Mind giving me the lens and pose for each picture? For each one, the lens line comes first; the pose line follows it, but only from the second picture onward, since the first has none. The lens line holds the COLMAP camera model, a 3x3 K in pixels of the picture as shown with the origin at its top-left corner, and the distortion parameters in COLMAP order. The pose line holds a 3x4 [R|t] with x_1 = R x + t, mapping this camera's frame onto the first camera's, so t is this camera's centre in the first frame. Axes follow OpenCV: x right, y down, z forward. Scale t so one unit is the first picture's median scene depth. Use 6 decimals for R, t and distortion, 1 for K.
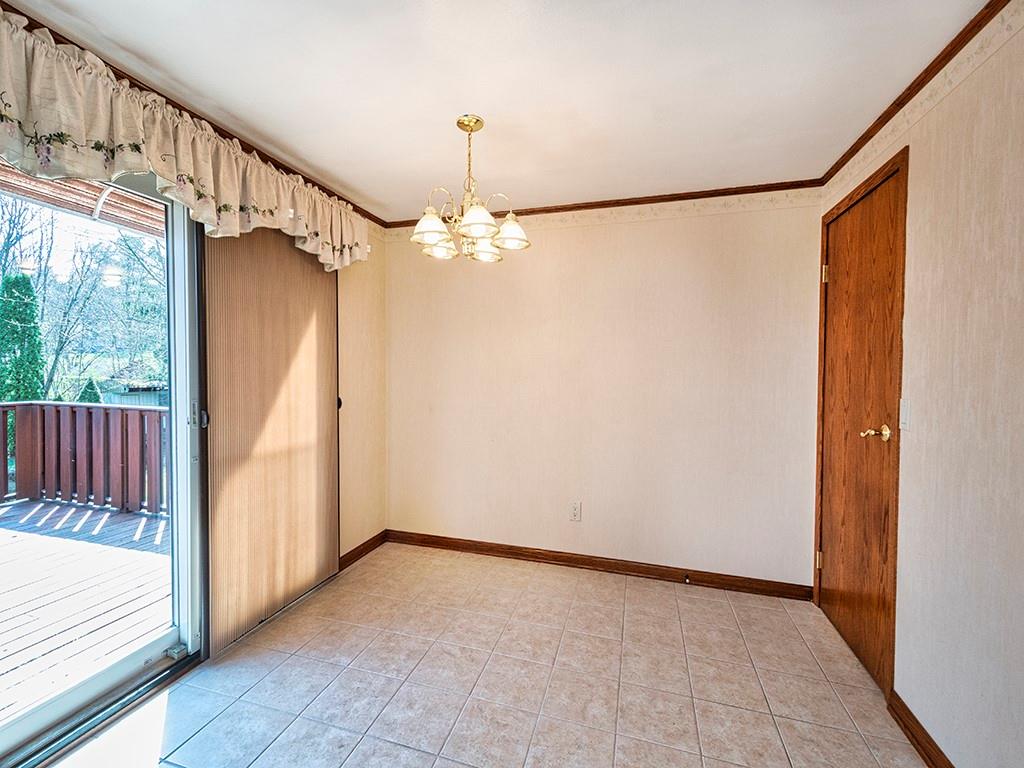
lens RADIAL K [[439.0, 0, 512.0], [0, 439.0, 384.0], [0, 0, 1]] dist [0.000033, -0.000010]
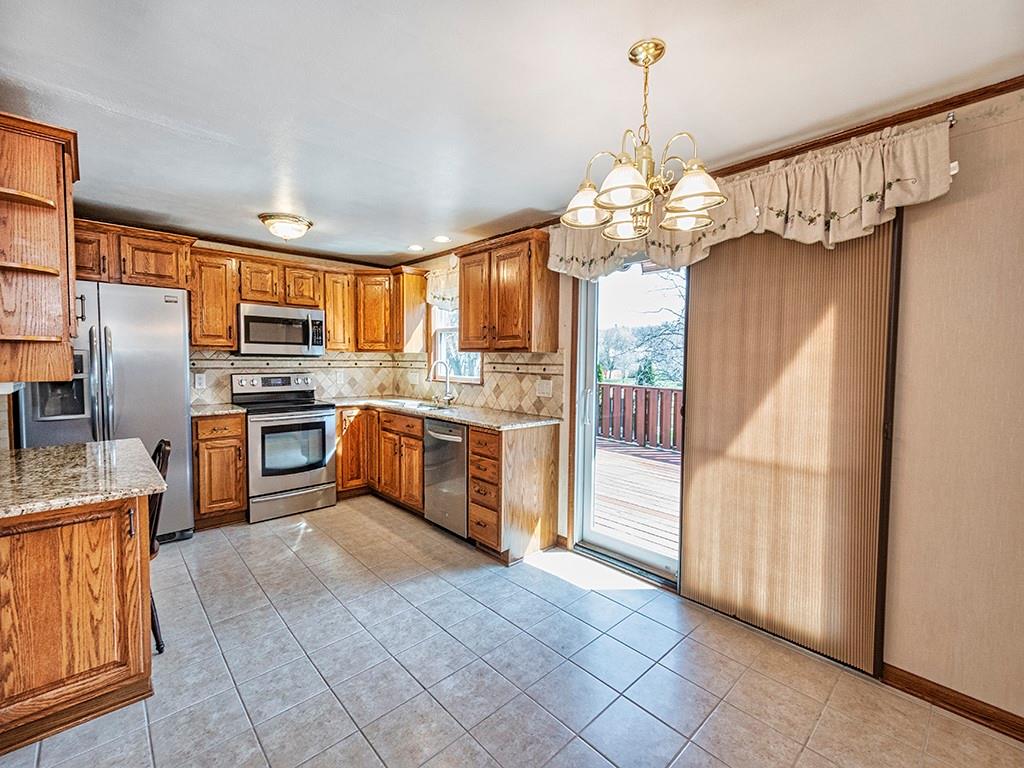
lens RADIAL K [[439.0, 0, 512.0], [0, 439.0, 384.0], [0, 0, 1]] dist [0.000033, -0.000010]
pose [[-0.504966, 0.032311, -0.862534, 0.555320], [-0.040484, 0.997313, 0.061061, -0.050653], [0.862189, 0.065752, -0.502301, 0.980882]]
